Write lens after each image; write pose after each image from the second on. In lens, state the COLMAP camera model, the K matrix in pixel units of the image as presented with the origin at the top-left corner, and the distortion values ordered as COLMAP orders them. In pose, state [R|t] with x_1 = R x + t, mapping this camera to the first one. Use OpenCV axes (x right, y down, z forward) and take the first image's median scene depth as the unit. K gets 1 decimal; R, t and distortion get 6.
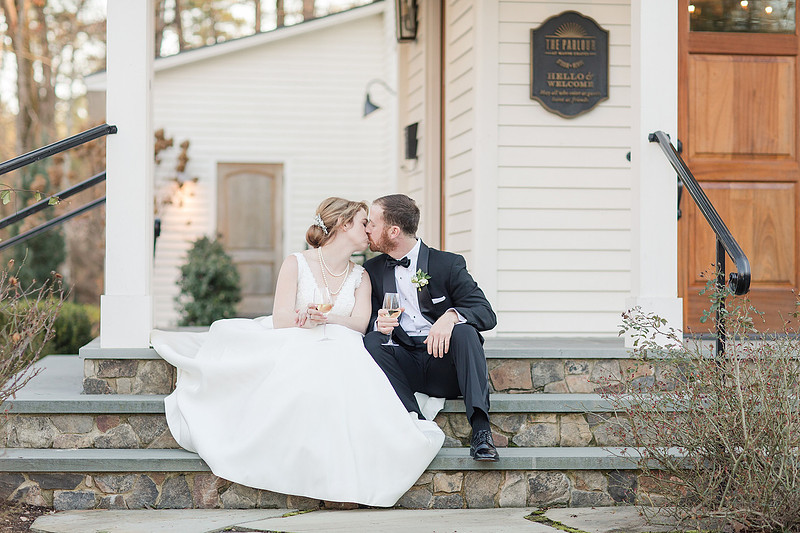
lens RADIAL K [[2290.7, 0, 400.0], [0, 2290.7, 266.5], [0, 0, 1]] dist [0.081554, 0.309308]
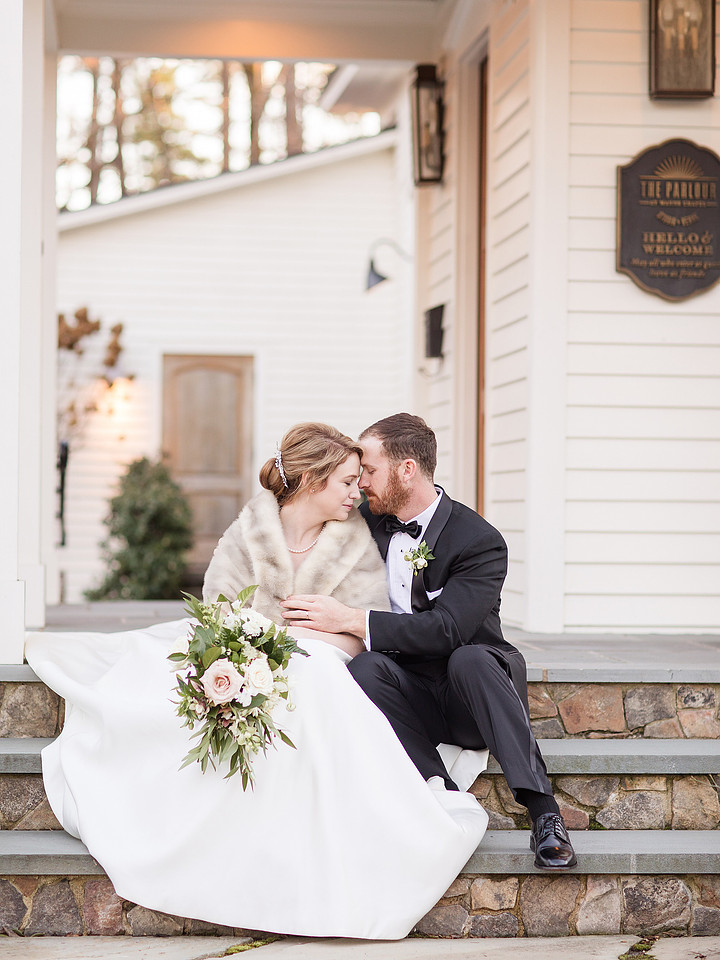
lens RADIAL K [[3075.7, 0, 360.0], [0, 3075.7, 480.0], [0, 0, 1]] dist [0.114856, -0.505370]
pose [[0.999825, 0.005662, -0.017833, -0.000946], [-0.005714, 0.999980, -0.002863, -0.013199], [0.017817, 0.002964, 0.999837, 0.145650]]
